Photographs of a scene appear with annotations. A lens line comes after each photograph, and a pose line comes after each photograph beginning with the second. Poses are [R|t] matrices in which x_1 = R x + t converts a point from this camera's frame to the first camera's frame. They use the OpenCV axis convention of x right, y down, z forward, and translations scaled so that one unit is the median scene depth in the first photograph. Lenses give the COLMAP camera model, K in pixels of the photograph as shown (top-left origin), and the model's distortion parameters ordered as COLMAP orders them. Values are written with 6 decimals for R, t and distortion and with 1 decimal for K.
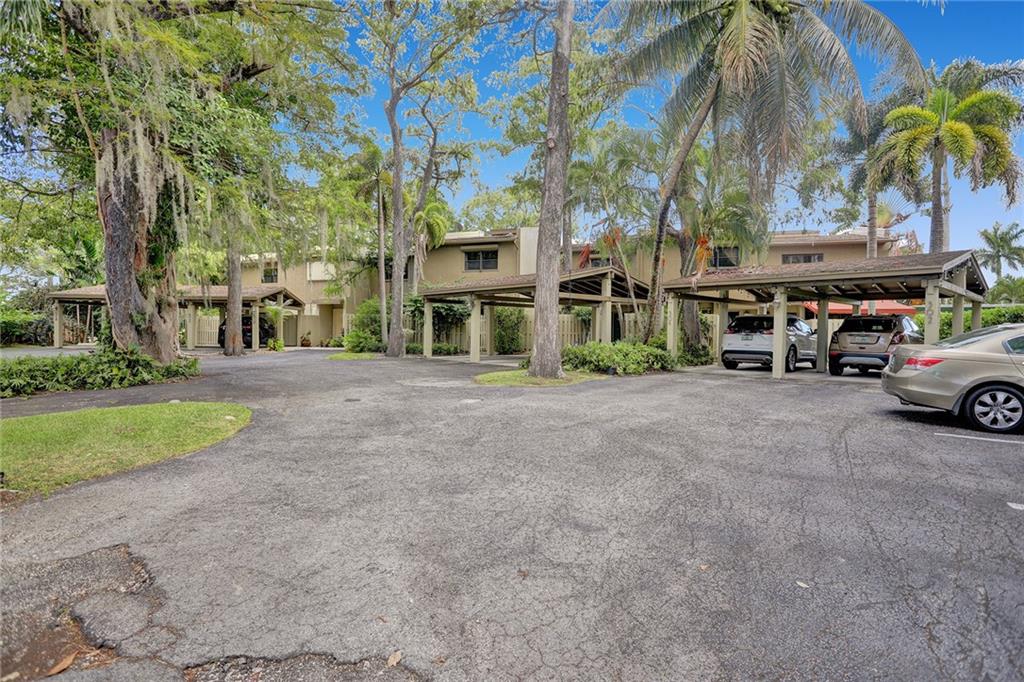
lens RADIAL K [[519.7, 0, 509.7], [0, 519.7, 340.8], [0, 0, 1]] dist [-0.069628, 0.030147]
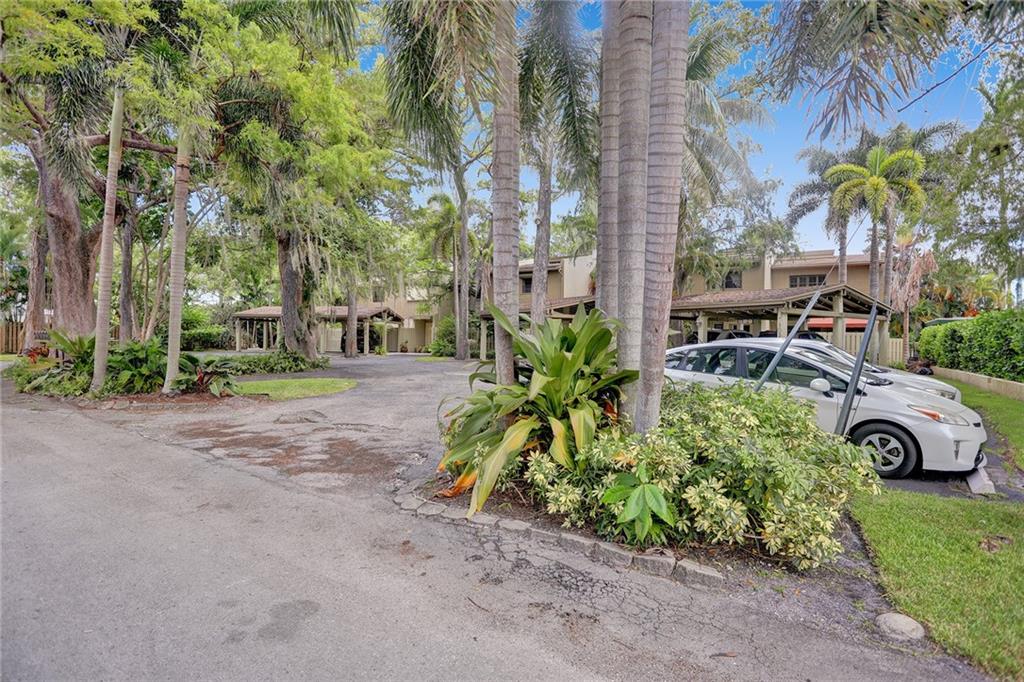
lens RADIAL K [[519.7, 0, 509.7], [0, 519.7, 340.8], [0, 0, 1]] dist [-0.069628, 0.030147]
pose [[0.979710, 0.003862, -0.200384, 0.149130], [-0.007286, 0.999840, -0.016352, 0.002002], [0.200289, 0.017480, 0.979581, -0.265094]]
